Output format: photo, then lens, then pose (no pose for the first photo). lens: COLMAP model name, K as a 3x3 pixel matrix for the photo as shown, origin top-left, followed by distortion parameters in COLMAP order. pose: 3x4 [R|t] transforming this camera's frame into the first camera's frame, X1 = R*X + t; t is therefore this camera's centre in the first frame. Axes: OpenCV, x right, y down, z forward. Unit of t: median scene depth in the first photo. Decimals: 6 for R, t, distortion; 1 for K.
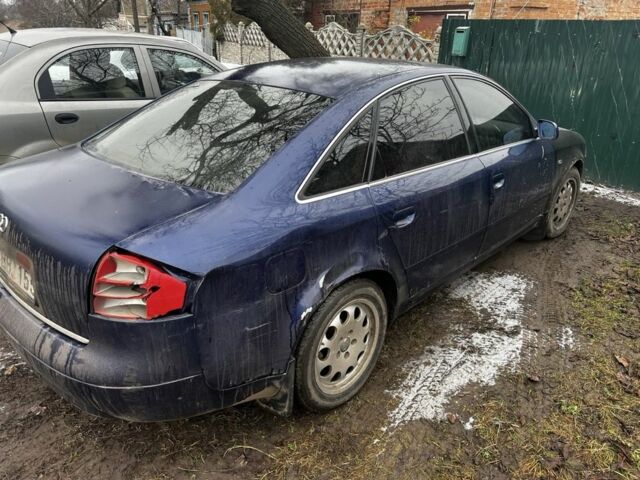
lens RADIAL K [[480.1, 0, 319.5], [0, 480.1, 237.9], [0, 0, 1]] dist [0.043189, -0.038897]
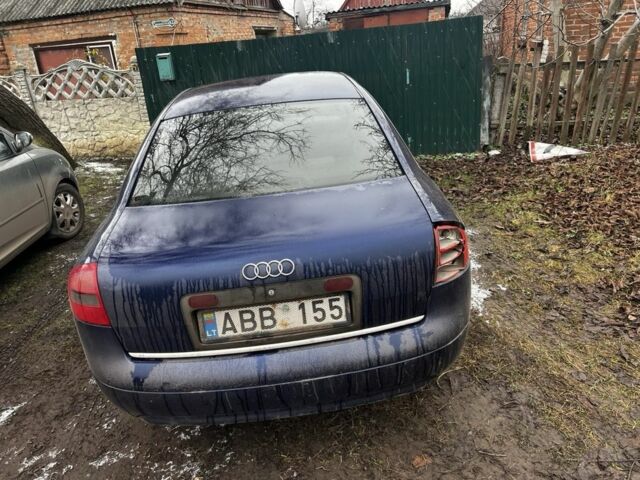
lens RADIAL K [[480.1, 0, 319.5], [0, 480.1, 241.5], [0, 0, 1]] dist [0.043189, -0.038897]
pose [[0.668894, -0.353991, 0.653660, -0.255089], [0.383974, 0.917475, 0.103938, -0.030813], [-0.636510, 0.181465, 0.749617, 0.053542]]
